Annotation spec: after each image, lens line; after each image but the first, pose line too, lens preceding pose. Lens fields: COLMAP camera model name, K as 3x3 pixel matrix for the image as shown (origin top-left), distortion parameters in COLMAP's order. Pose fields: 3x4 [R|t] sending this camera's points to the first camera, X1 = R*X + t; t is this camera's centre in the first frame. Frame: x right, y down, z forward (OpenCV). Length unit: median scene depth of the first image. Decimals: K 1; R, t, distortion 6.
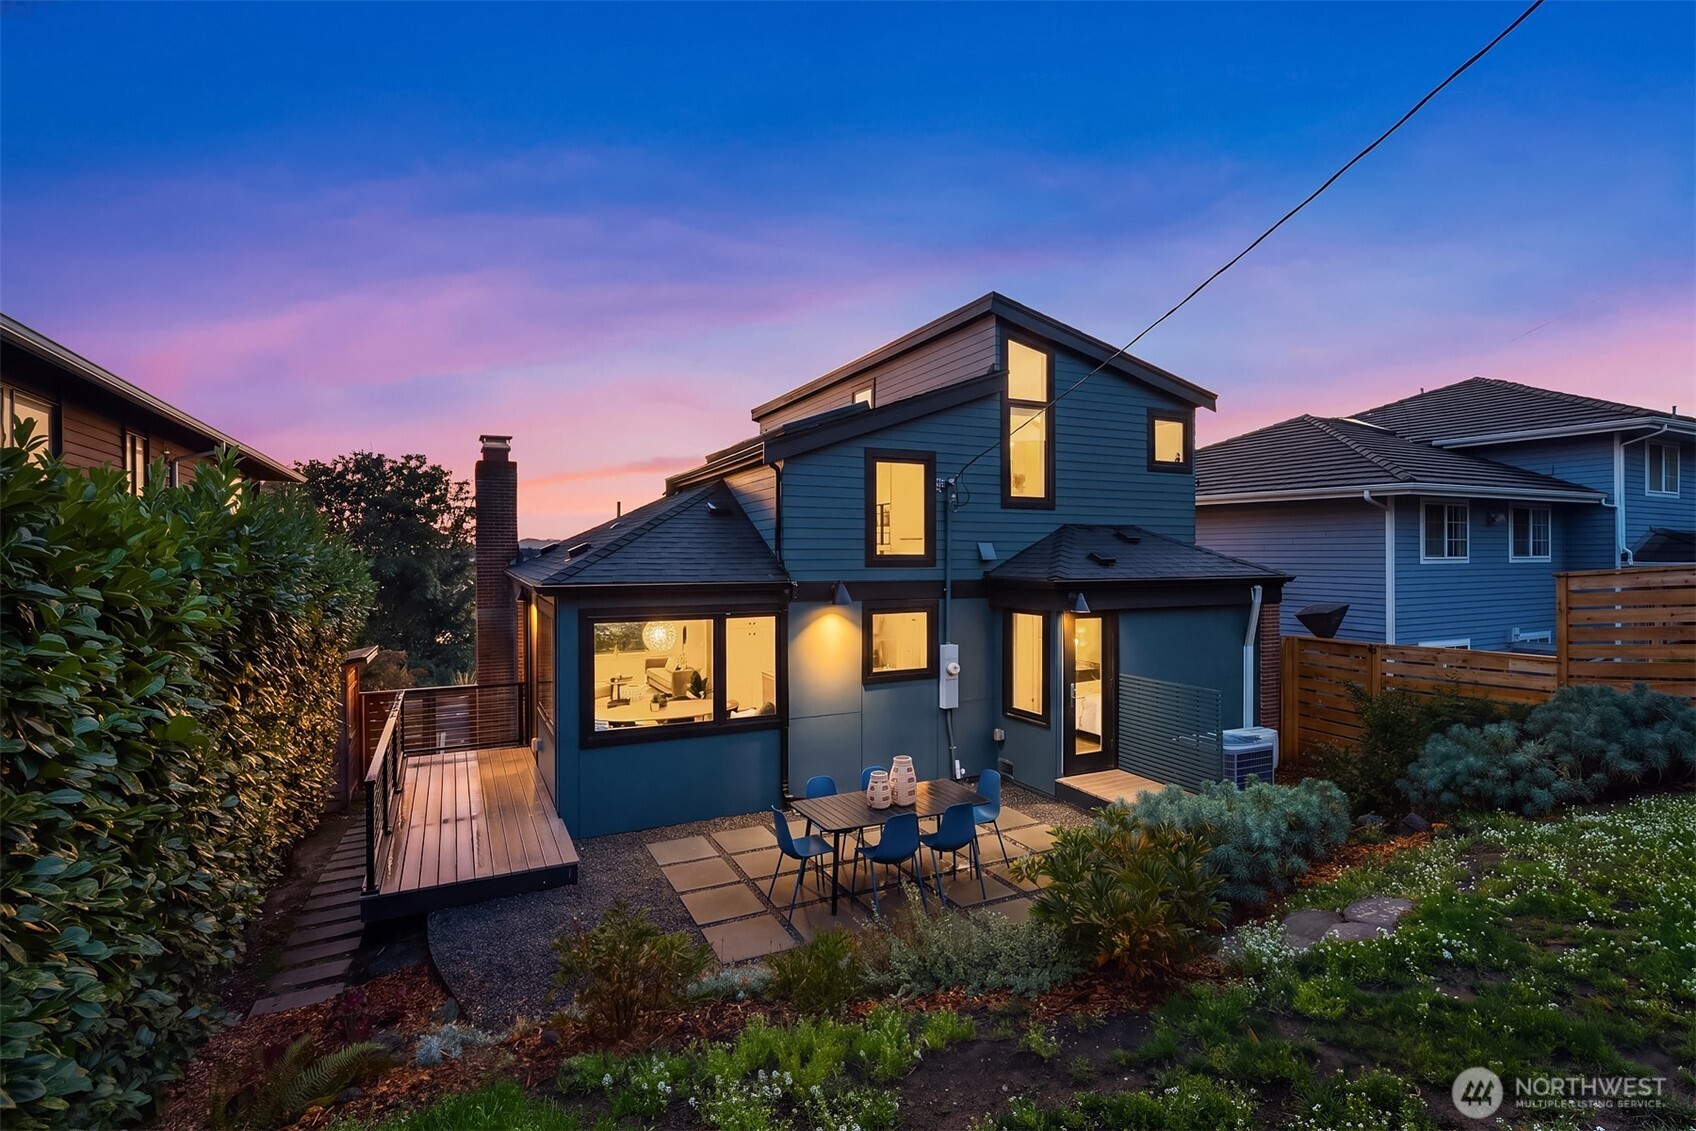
lens RADIAL K [[816.3, 0, 846.5], [0, 816.3, 564.2], [0, 0, 1]] dist [0.003409, -0.004100]
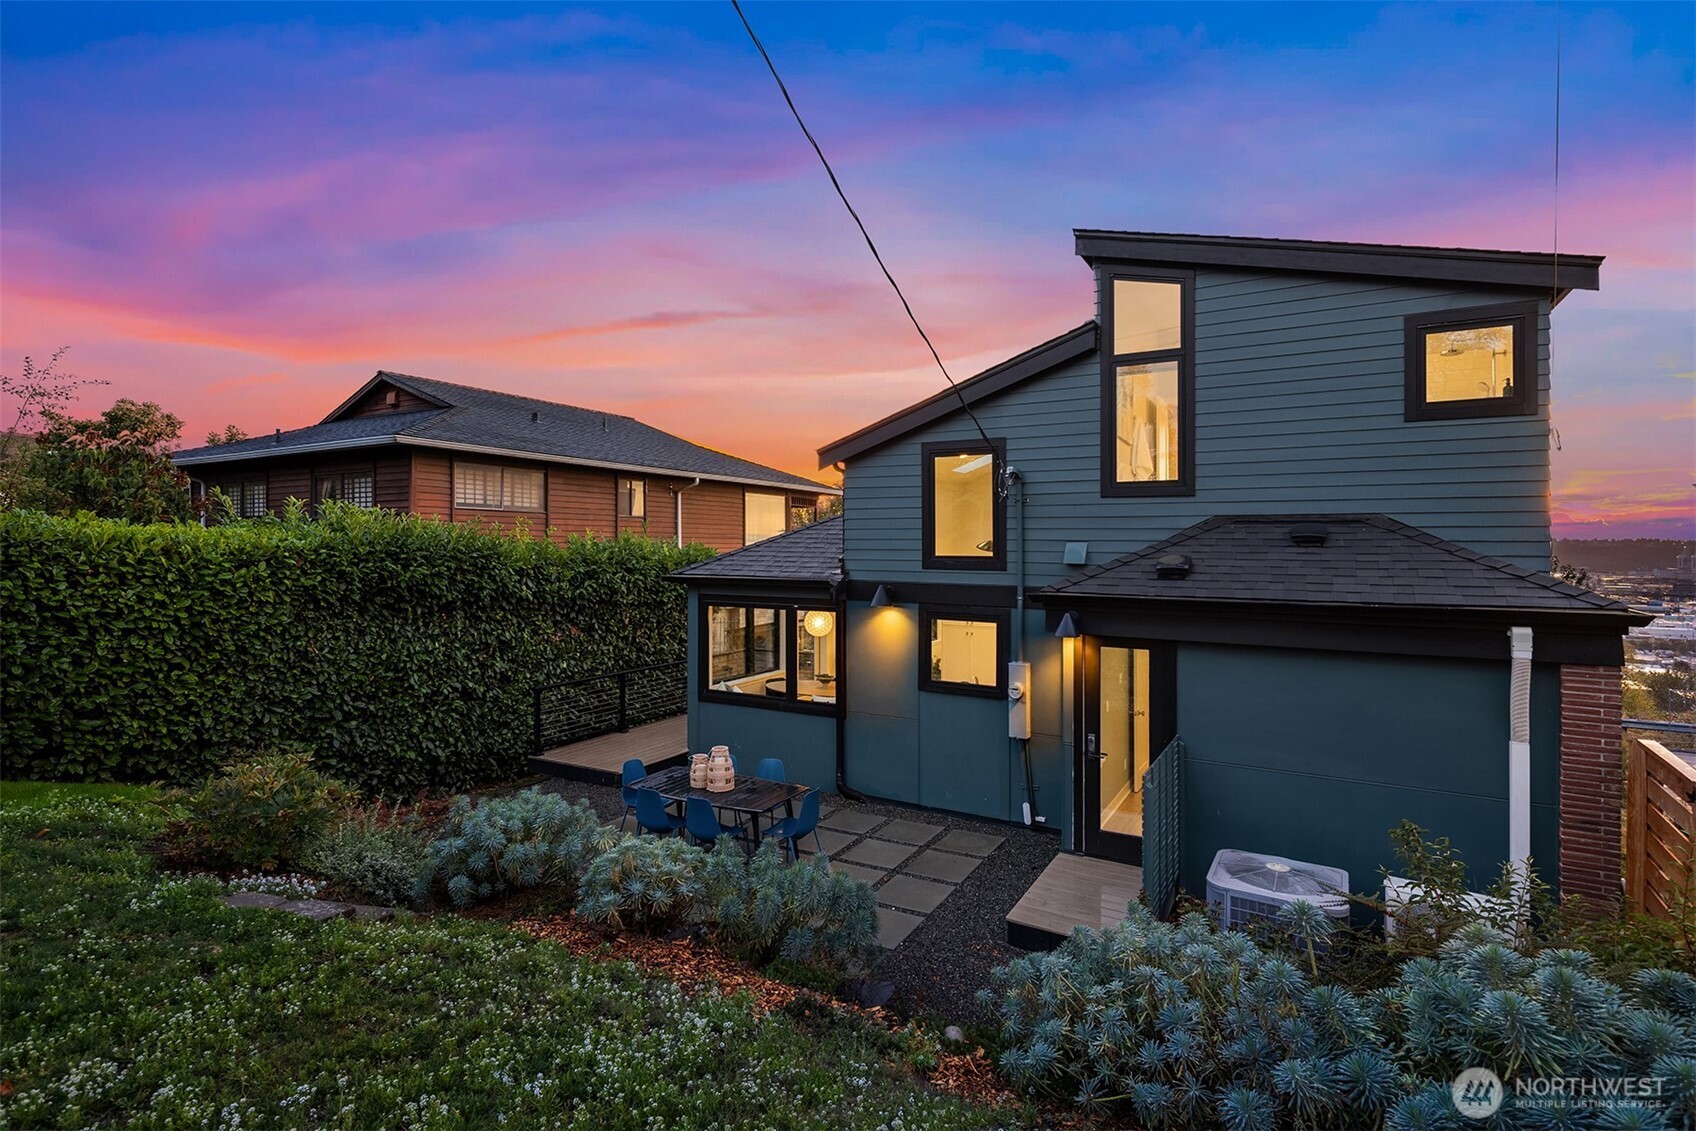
lens RADIAL K [[816.3, 0, 841.9], [0, 816.3, 553.3], [0, 0, 1]] dist [0.003409, -0.004100]
pose [[0.559907, 0.012800, -0.828457, 0.721873], [-0.014862, 0.999875, 0.005404, -0.017468], [0.828422, 0.009287, 0.560027, 0.369426]]
